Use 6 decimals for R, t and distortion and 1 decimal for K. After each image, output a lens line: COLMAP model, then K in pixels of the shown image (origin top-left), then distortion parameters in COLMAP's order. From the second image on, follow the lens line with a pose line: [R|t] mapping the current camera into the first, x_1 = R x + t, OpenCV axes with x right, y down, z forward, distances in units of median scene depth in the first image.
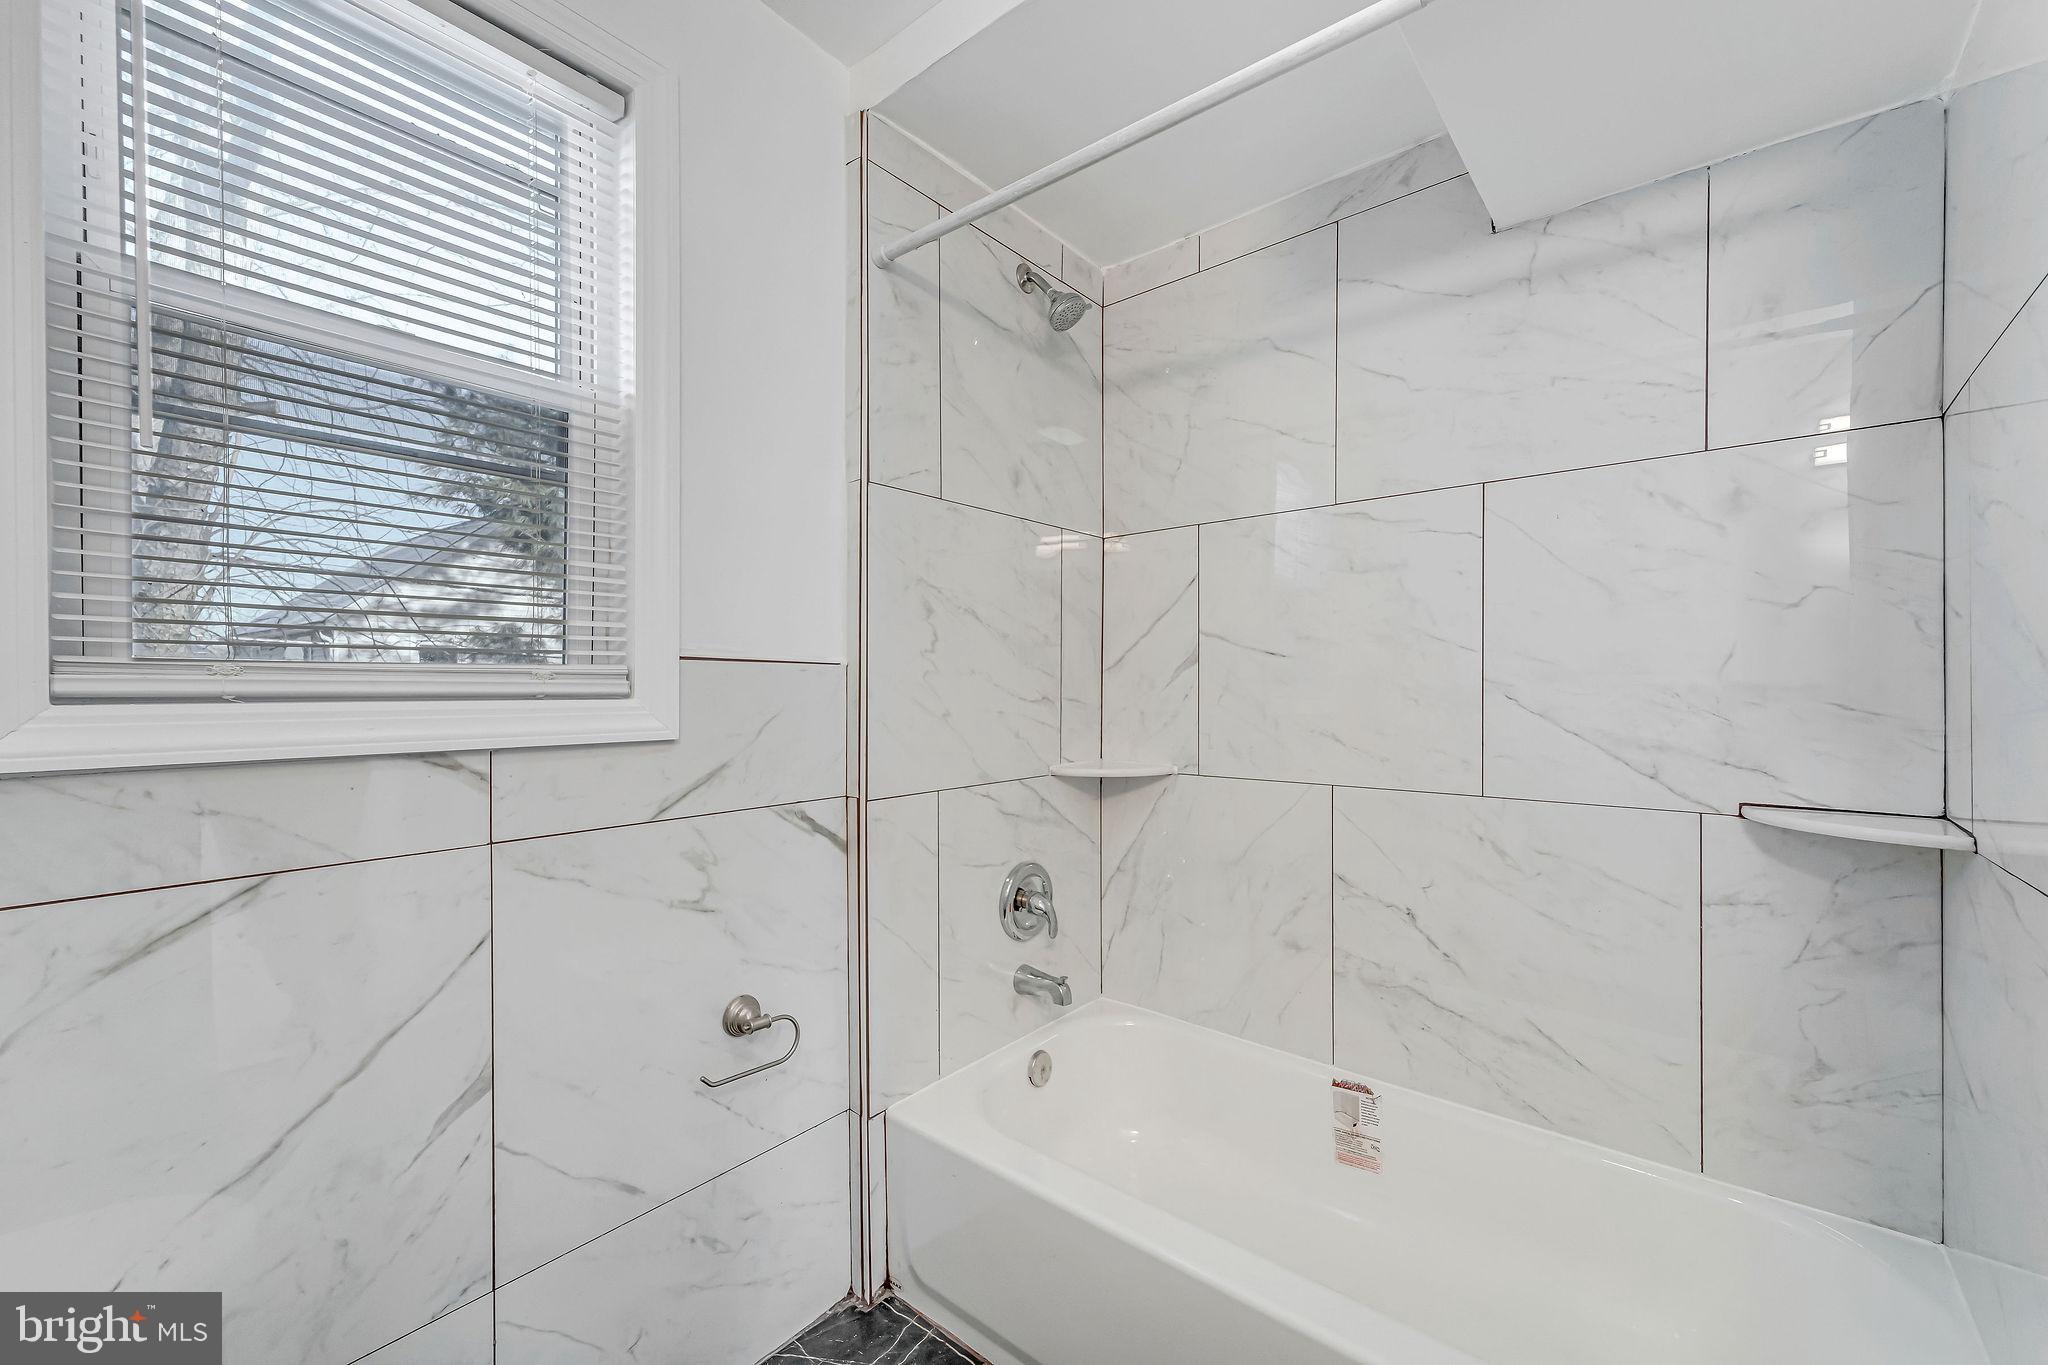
lens RADIAL K [[825.5, 0, 1019.2], [0, 825.5, 692.3], [0, 0, 1]] dist [0.004223, -0.000157]
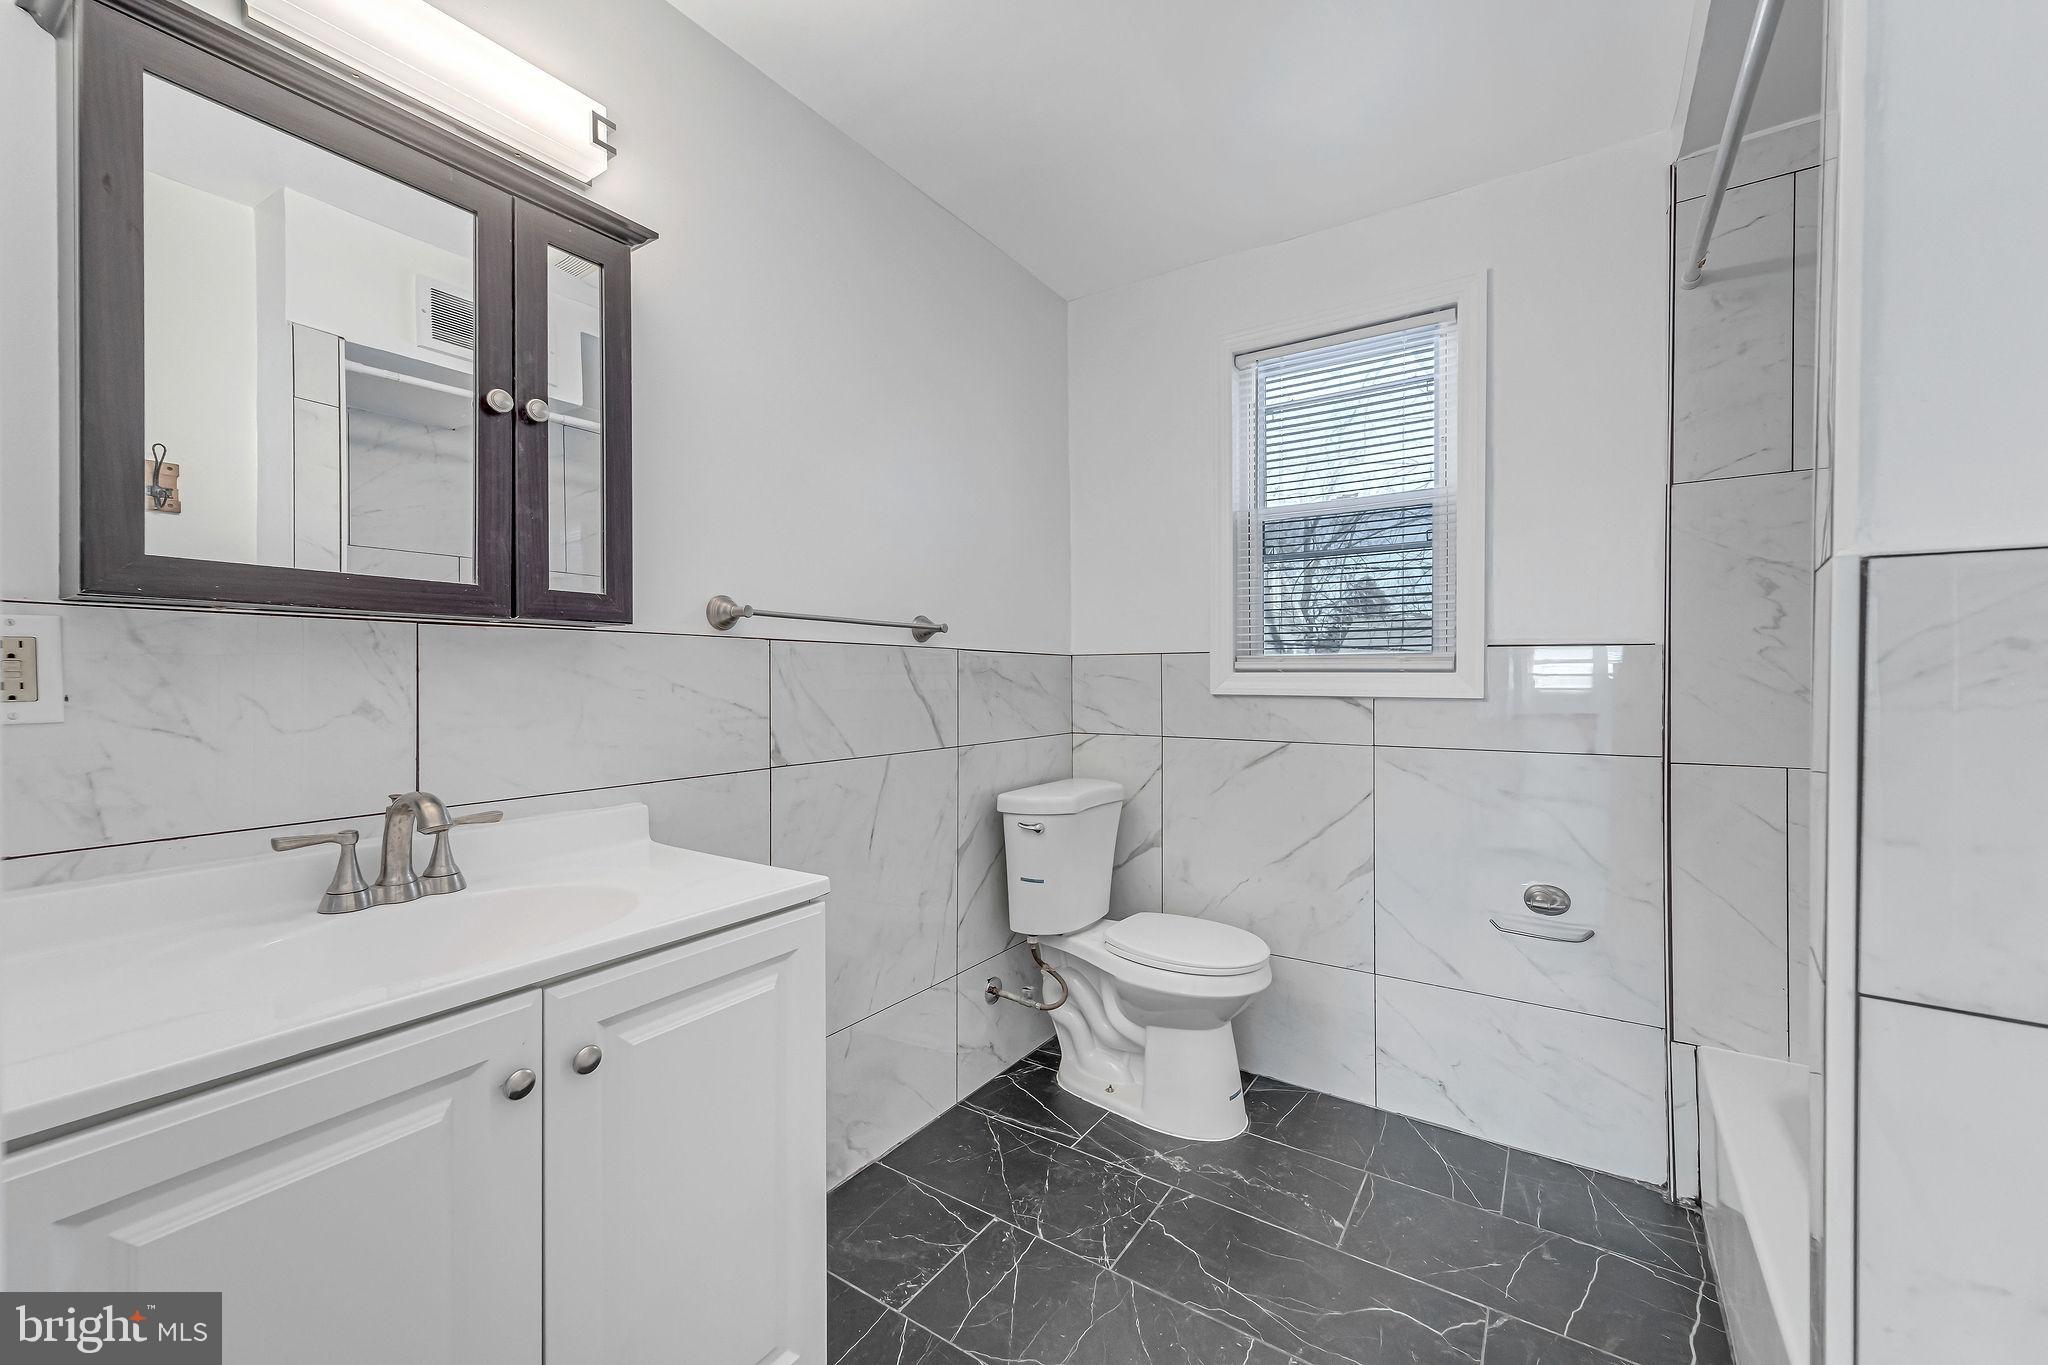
lens RADIAL K [[837.8, 0, 1024.0], [0, 837.8, 682.5], [0, 0, 1]] dist [-0.000067, -0.000217]
pose [[0.081781, 0.014721, -0.996542, 1.140940], [-0.002239, 0.999891, 0.014587, 0.006345], [0.996648, 0.001038, 0.081805, 0.010264]]
